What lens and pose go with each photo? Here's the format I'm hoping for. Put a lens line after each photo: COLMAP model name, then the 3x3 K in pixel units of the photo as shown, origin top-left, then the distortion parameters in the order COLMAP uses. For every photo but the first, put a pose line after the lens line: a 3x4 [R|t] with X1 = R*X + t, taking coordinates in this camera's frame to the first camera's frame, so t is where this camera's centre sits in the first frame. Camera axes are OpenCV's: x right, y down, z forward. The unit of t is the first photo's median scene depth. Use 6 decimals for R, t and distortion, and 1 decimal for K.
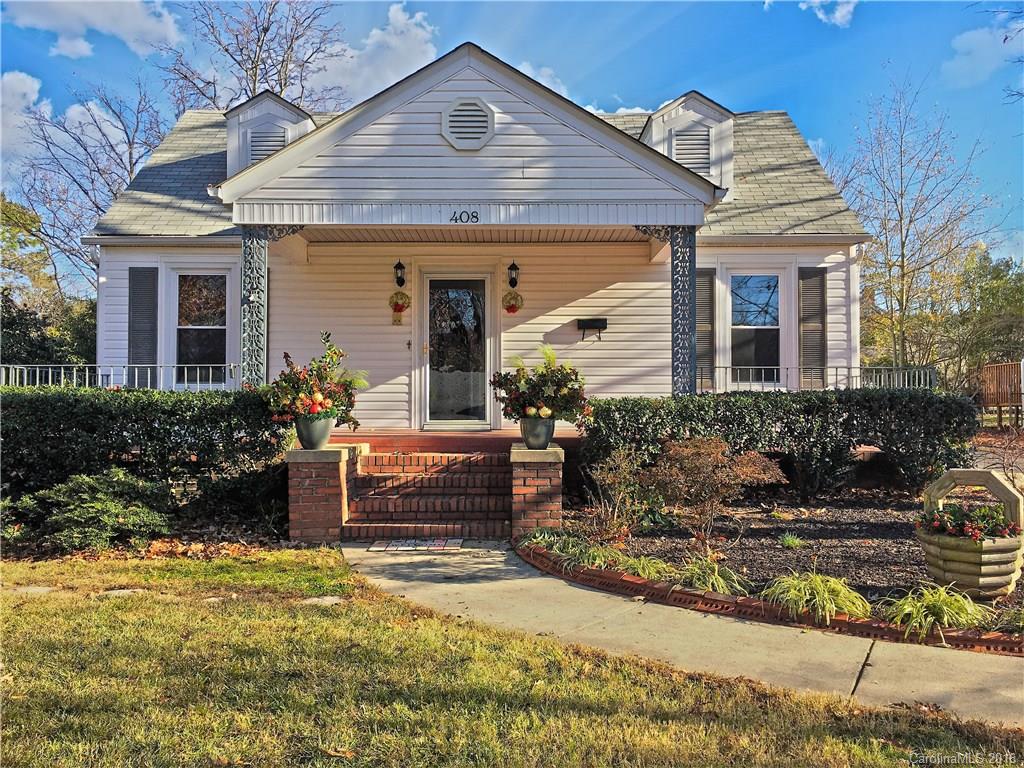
lens RADIAL K [[871.3, 0, 510.3], [0, 871.3, 391.8], [0, 0, 1]] dist [0.079669, -0.106008]
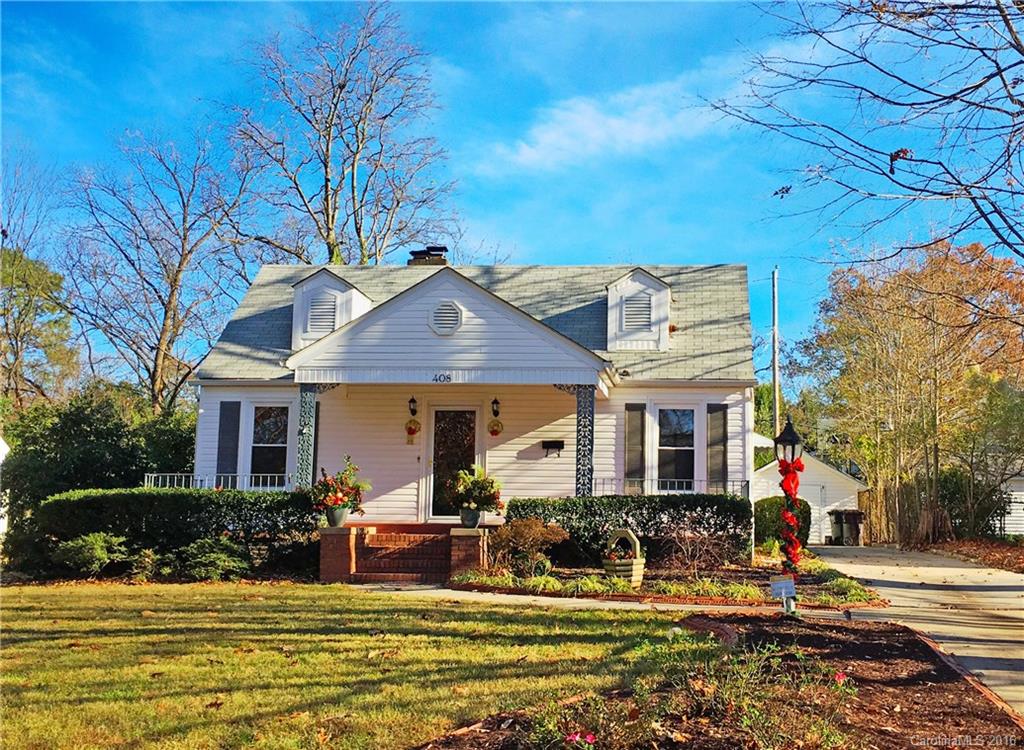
lens RADIAL K [[1074.2, 0, 512.5], [0, 1074.2, 374.3], [0, 0, 1]] dist [0.028779, 0.000000]
pose [[0.994729, -0.000220, -0.102540, 0.206385], [-0.011894, 0.993001, -0.117508, 0.008924], [0.101848, 0.118109, 0.987764, -0.659404]]
